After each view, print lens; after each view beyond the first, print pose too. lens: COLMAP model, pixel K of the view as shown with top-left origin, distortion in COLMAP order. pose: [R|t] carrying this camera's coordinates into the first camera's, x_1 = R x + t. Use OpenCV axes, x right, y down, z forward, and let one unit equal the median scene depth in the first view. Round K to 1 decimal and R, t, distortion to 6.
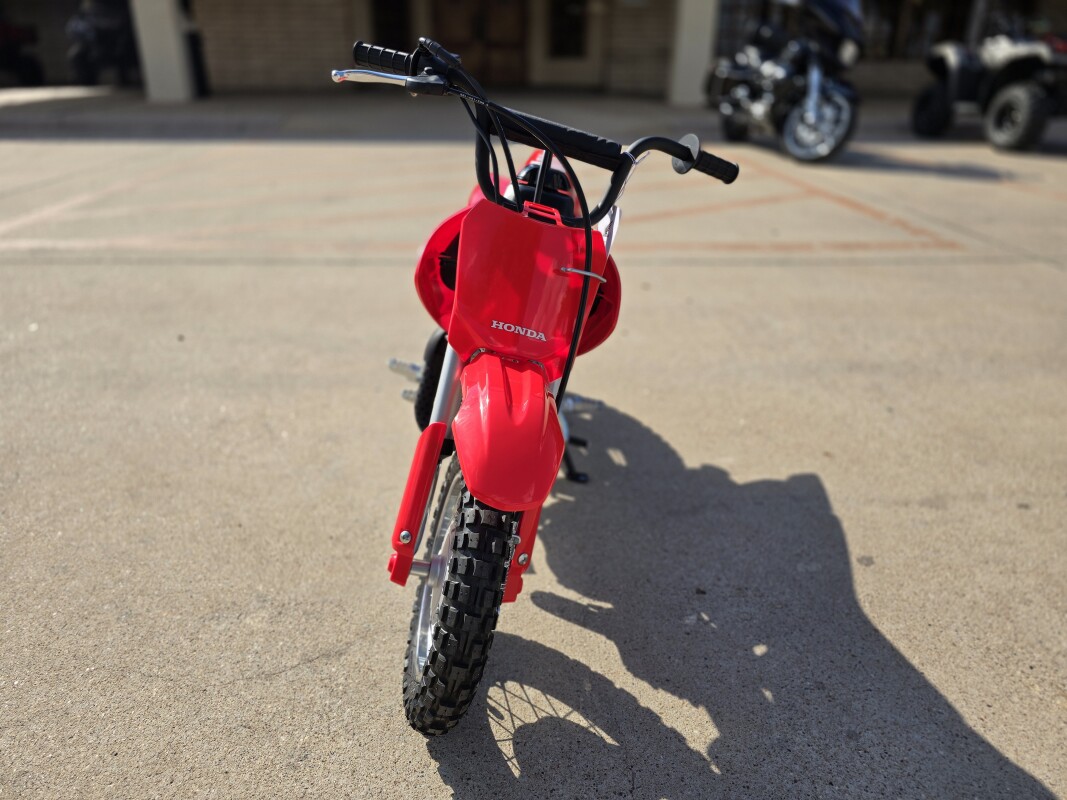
lens RADIAL K [[718.8, 0, 532.0], [0, 718.8, 405.6], [0, 0, 1]] dist [0.045557, -0.031060]
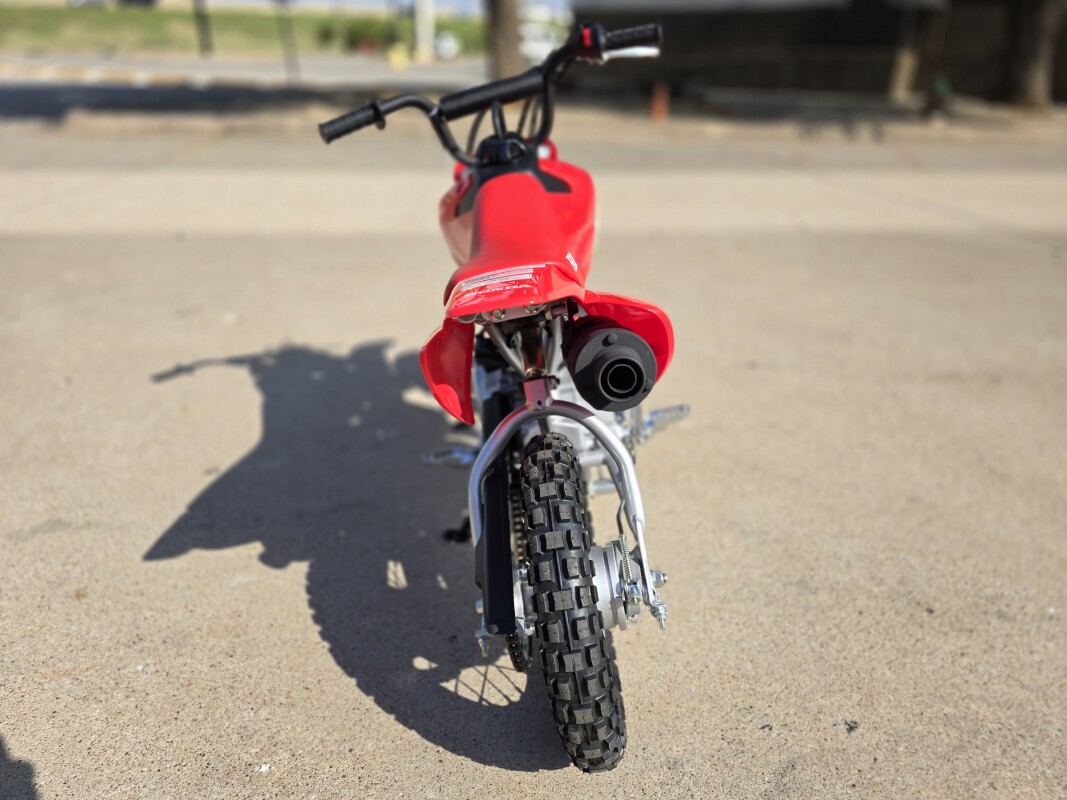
lens RADIAL K [[718.8, 0, 539.8], [0, 718.8, 399.4], [0, 0, 1]] dist [0.045557, -0.031060]
pose [[-0.996274, -0.002222, -0.086221, 0.050068], [-0.067919, 0.636366, 0.768392, -0.844504], [0.053161, 0.771384, -0.634145, 1.830740]]
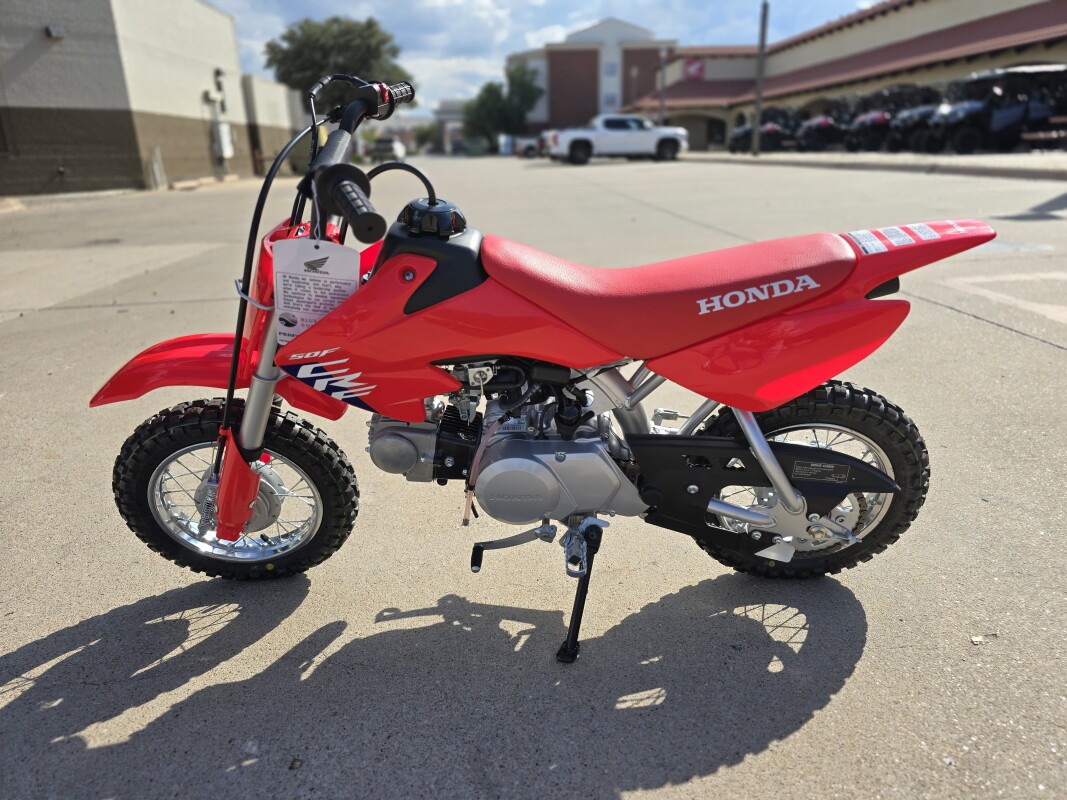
lens RADIAL K [[718.8, 0, 533.3], [0, 718.8, 397.9], [0, 0, 1]] dist [0.045557, -0.031060]
pose [[-0.011130, 0.316449, -0.948544, 0.850308], [-0.397368, 0.869085, 0.294603, -0.403557], [0.917592, 0.380200, 0.116074, 1.025081]]
